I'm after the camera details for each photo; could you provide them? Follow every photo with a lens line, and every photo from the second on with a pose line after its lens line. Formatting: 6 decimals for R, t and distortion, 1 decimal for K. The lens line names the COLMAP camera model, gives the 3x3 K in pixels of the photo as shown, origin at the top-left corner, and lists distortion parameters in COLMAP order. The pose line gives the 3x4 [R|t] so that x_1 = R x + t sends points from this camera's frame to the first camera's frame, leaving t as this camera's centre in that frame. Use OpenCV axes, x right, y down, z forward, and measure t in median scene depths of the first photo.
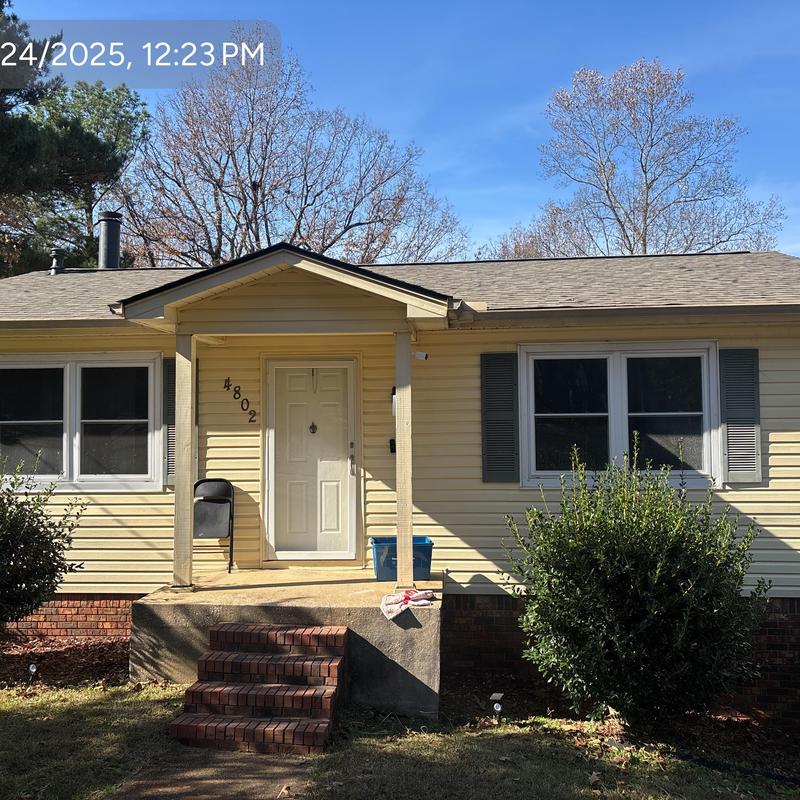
lens RADIAL K [[801.0, 0, 399.5], [0, 801.0, 401.2], [0, 0, 1]] dist [0.030221, 0.000000]
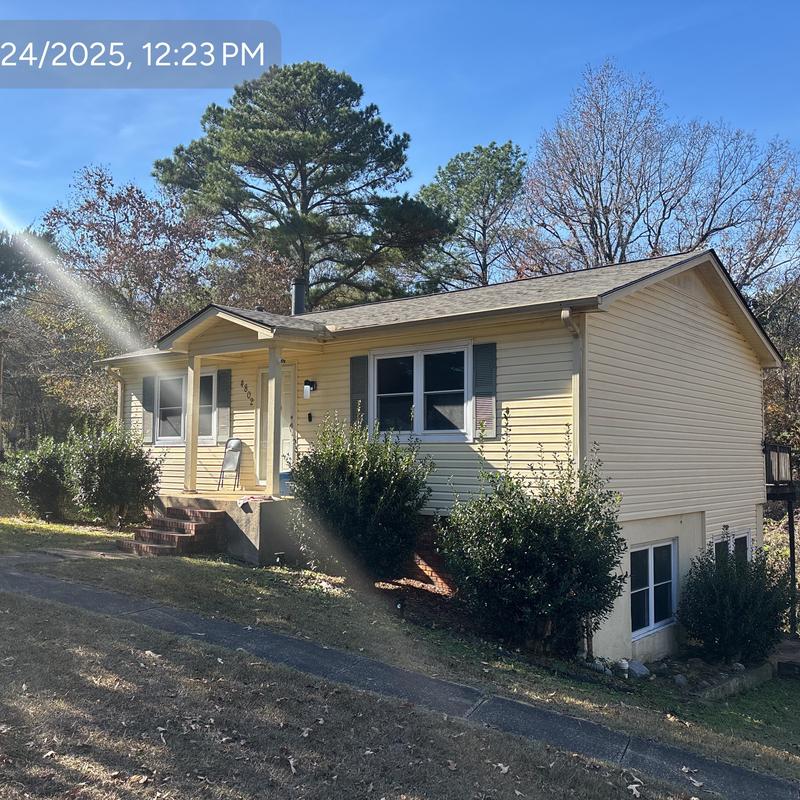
lens RADIAL K [[801.0, 0, 401.3], [0, 801.0, 399.7], [0, 0, 1]] dist [0.030221, 0.000000]
pose [[0.830359, -0.027333, -0.556558, 1.080809], [0.013325, 0.999485, -0.029205, 0.072465], [0.557069, 0.016835, 0.830295, -0.249385]]
